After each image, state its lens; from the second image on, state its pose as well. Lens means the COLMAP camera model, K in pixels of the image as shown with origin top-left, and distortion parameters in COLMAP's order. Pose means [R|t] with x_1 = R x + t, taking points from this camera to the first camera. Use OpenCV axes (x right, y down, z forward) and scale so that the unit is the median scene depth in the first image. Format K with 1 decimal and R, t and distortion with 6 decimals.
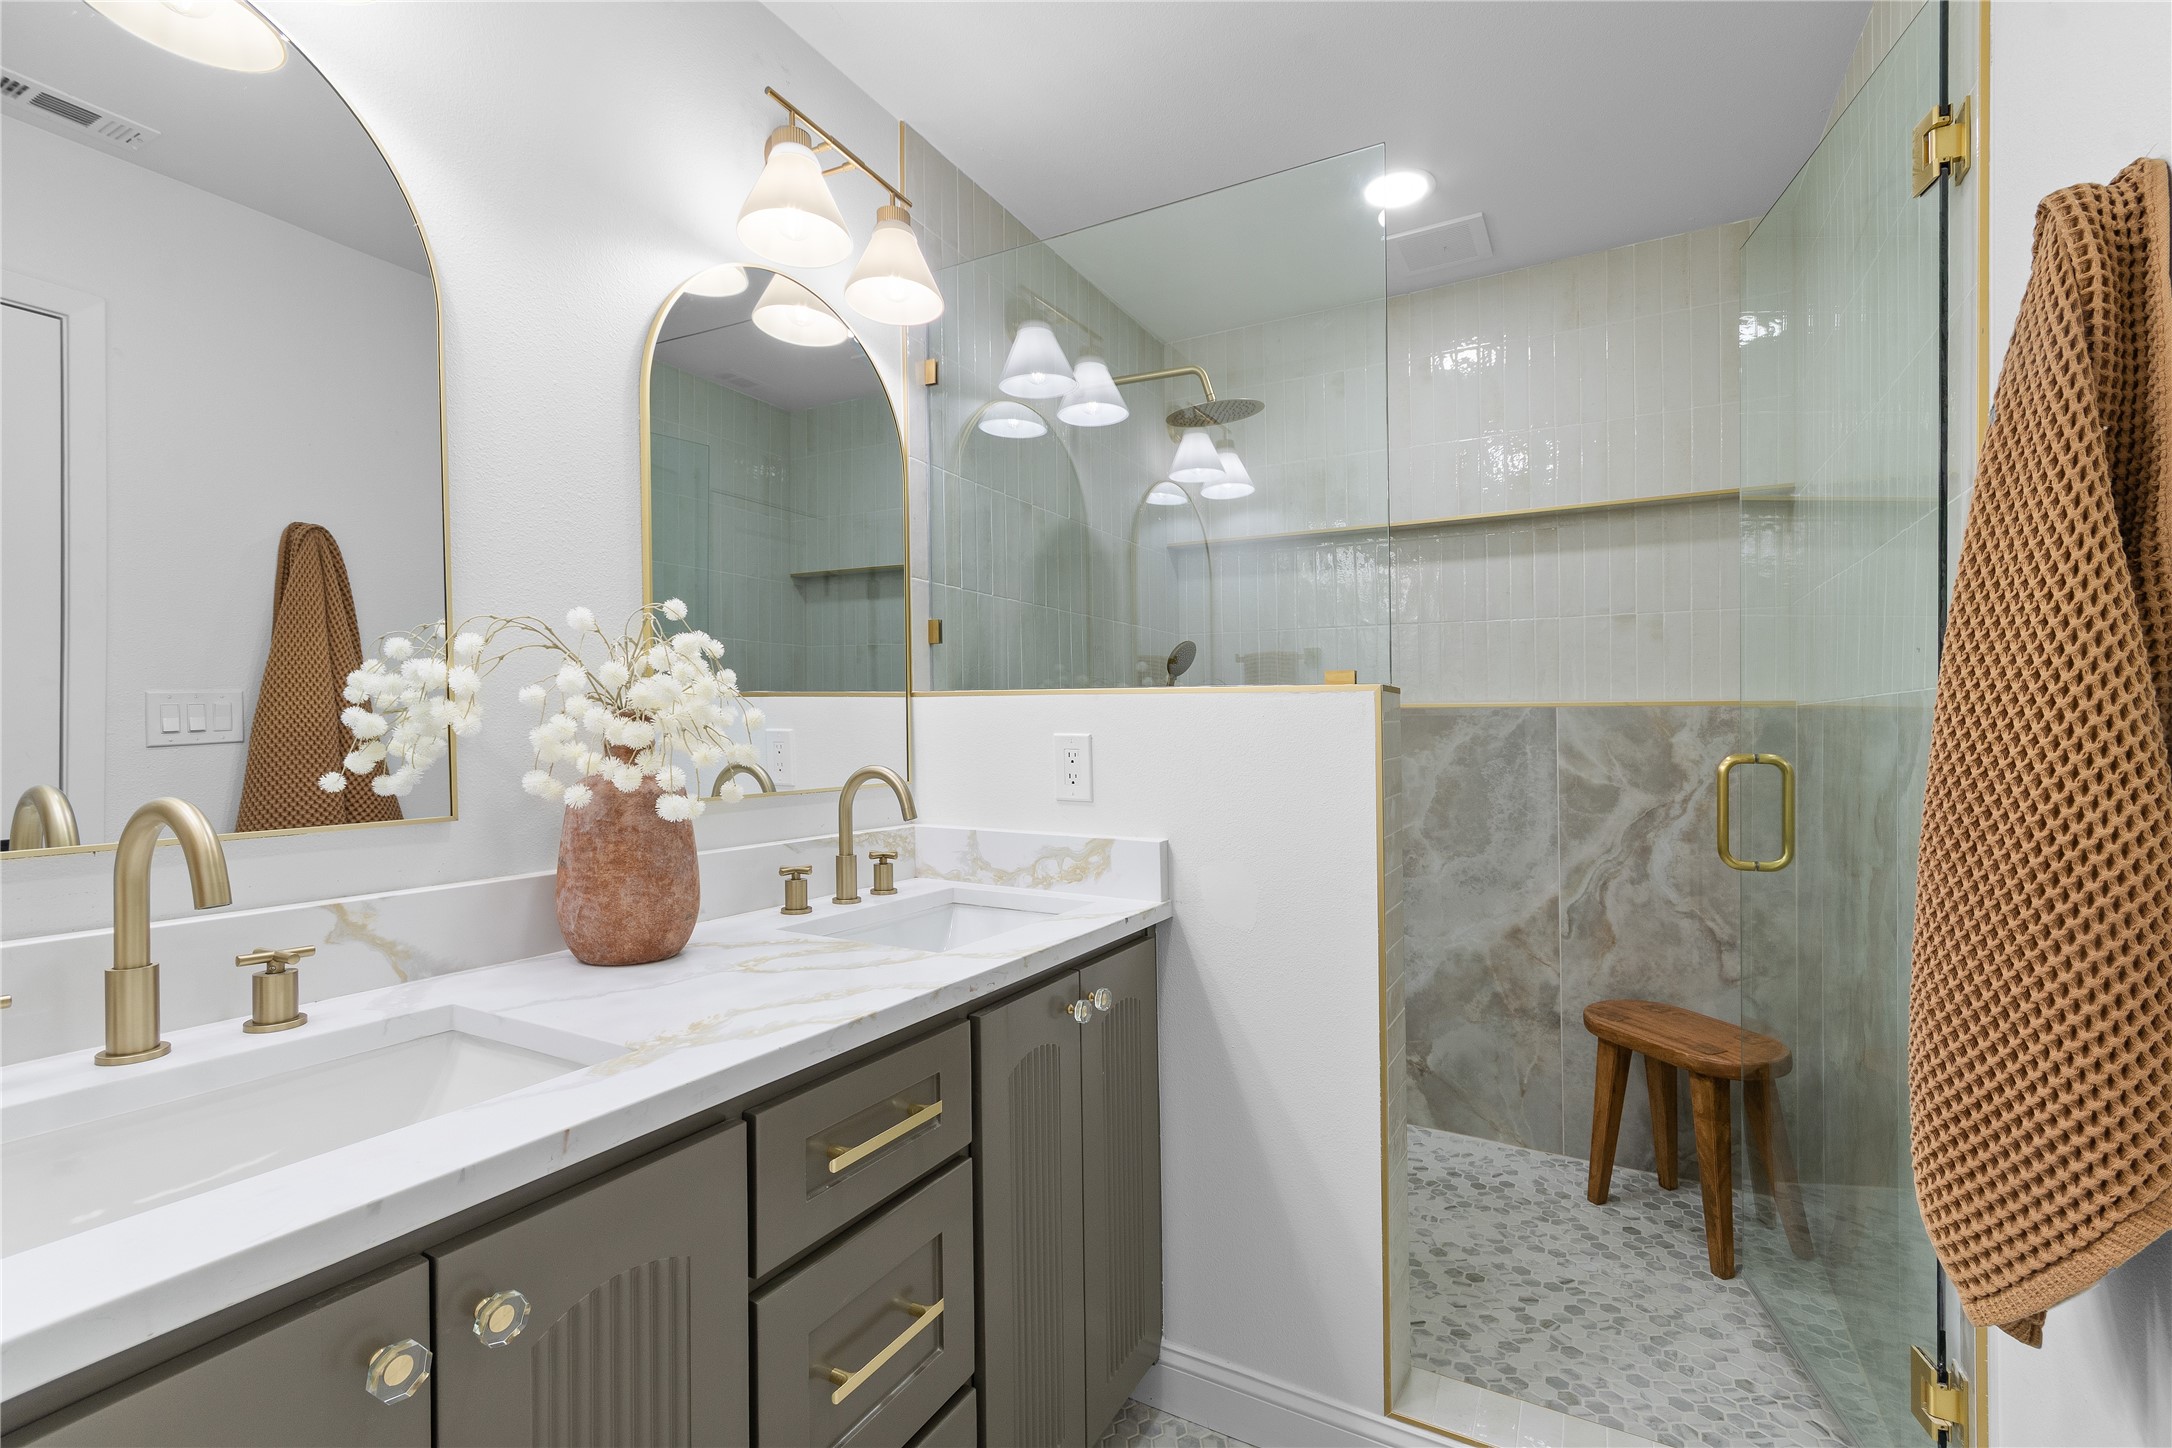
lens RADIAL K [[954.9, 0, 1089.0], [0, 954.9, 731.9], [0, 0, 1]] dist [-0.000790, 0.000150]
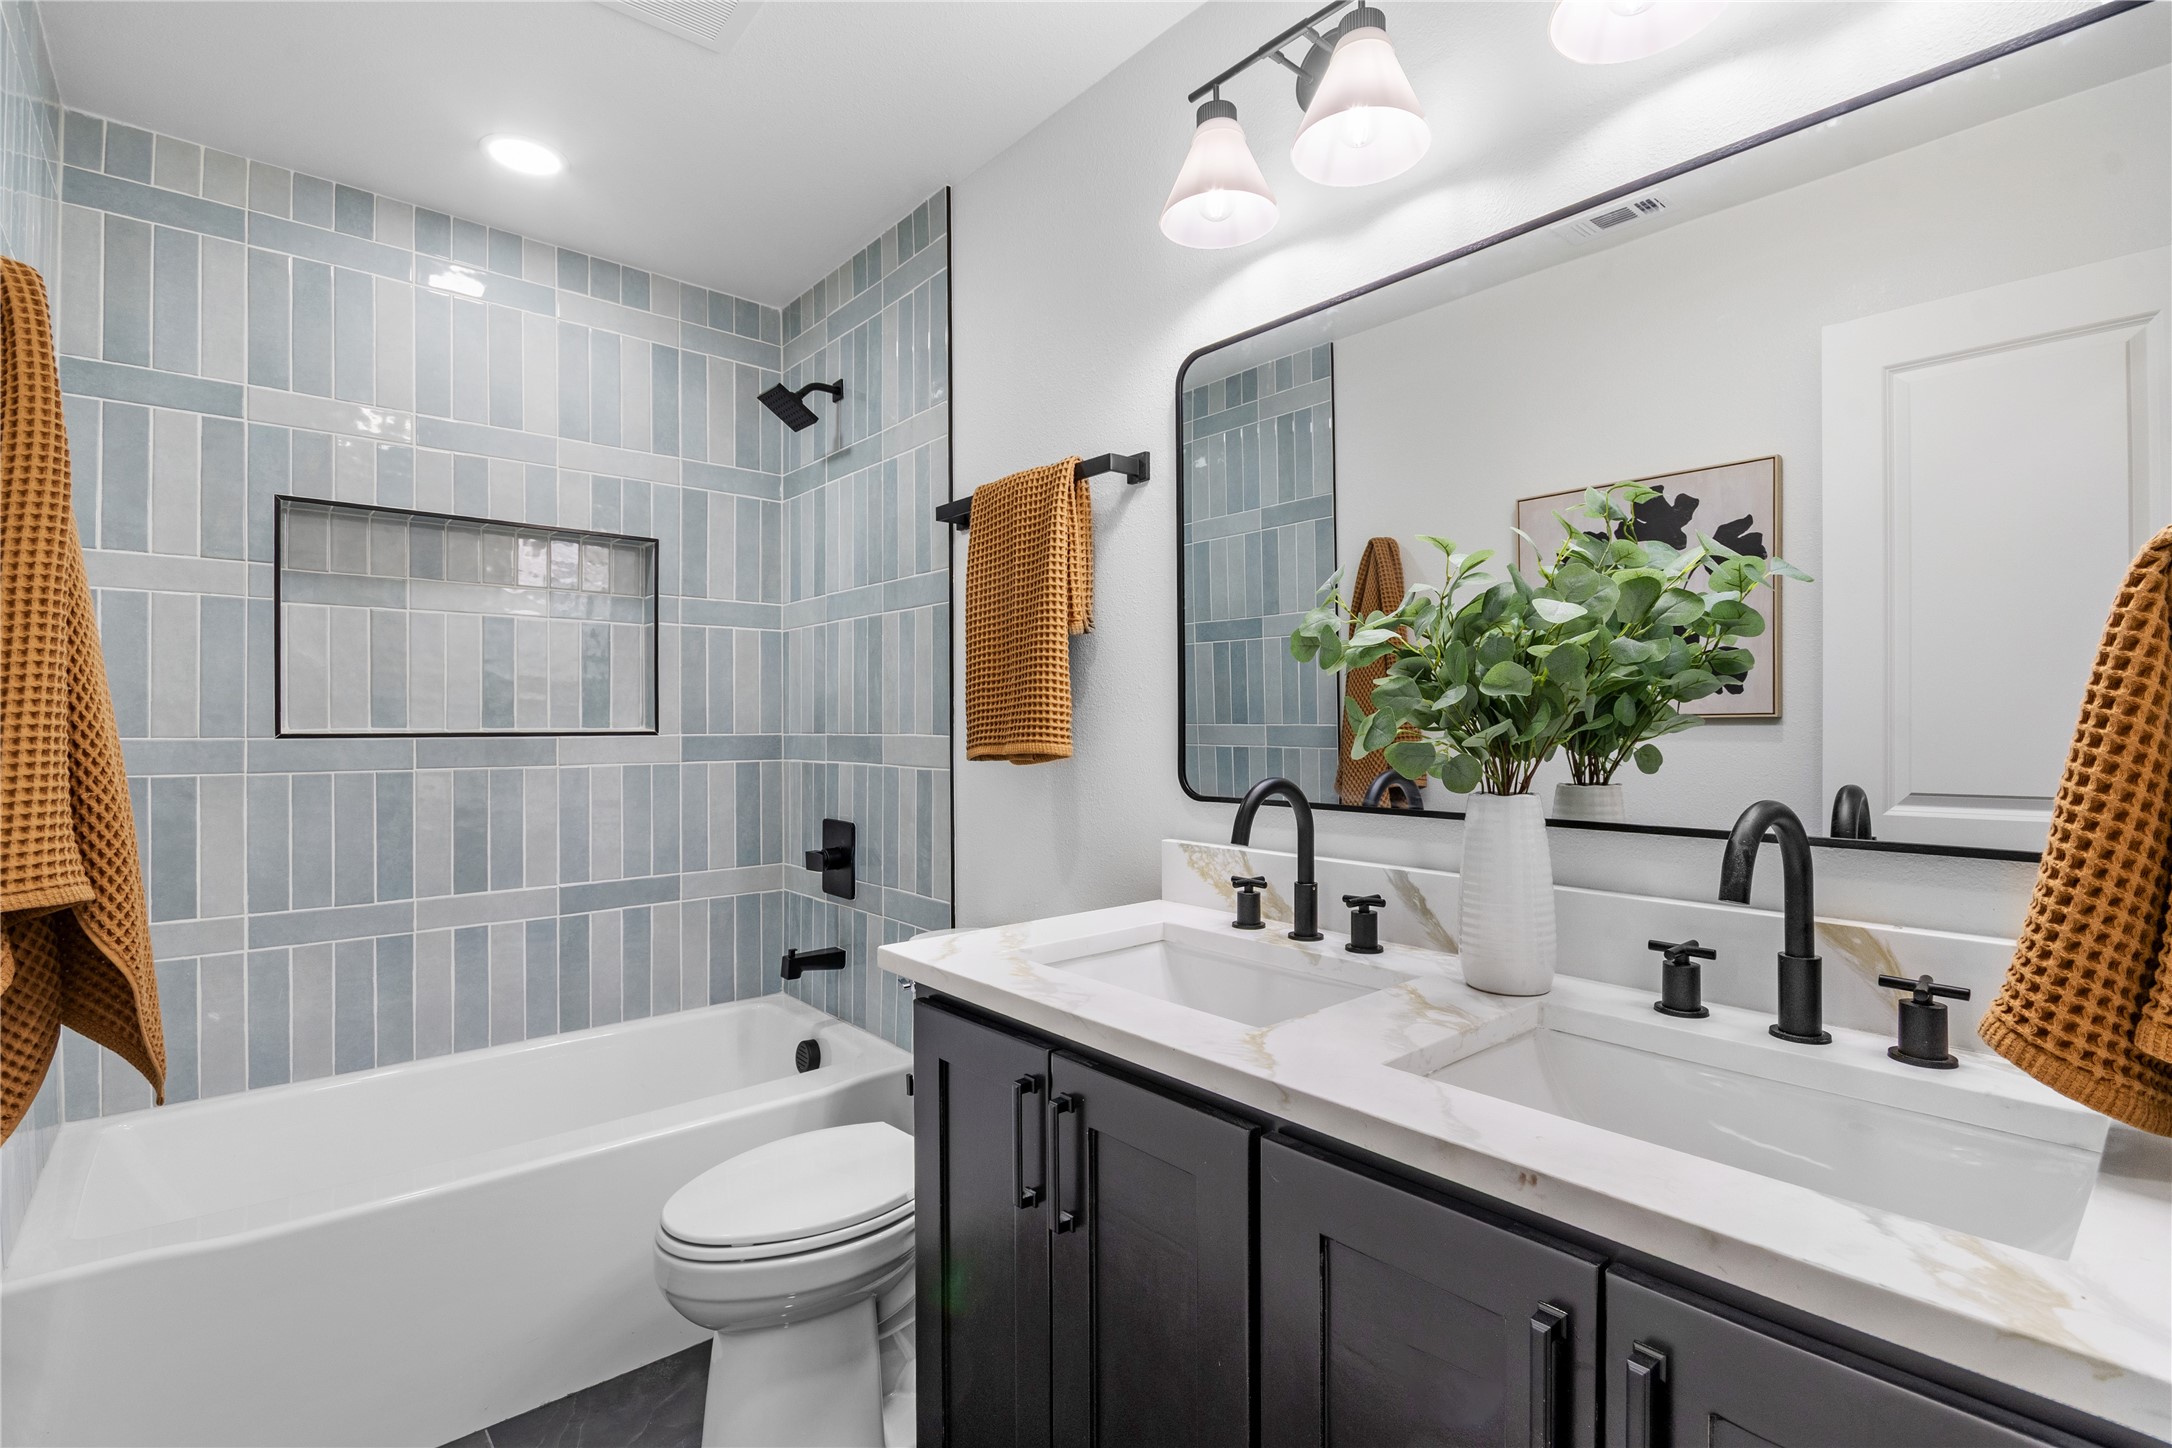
lens RADIAL K [[1004.8, 0, 1085.8], [0, 1004.8, 728.0], [0, 0, 1]] dist [-0.000002, -0.000003]
pose [[-0.344596, -0.005643, -0.938734, 0.478254], [-0.007778, 0.999965, -0.003156, -0.000942], [0.938719, 0.006214, -0.344627, 0.855058]]
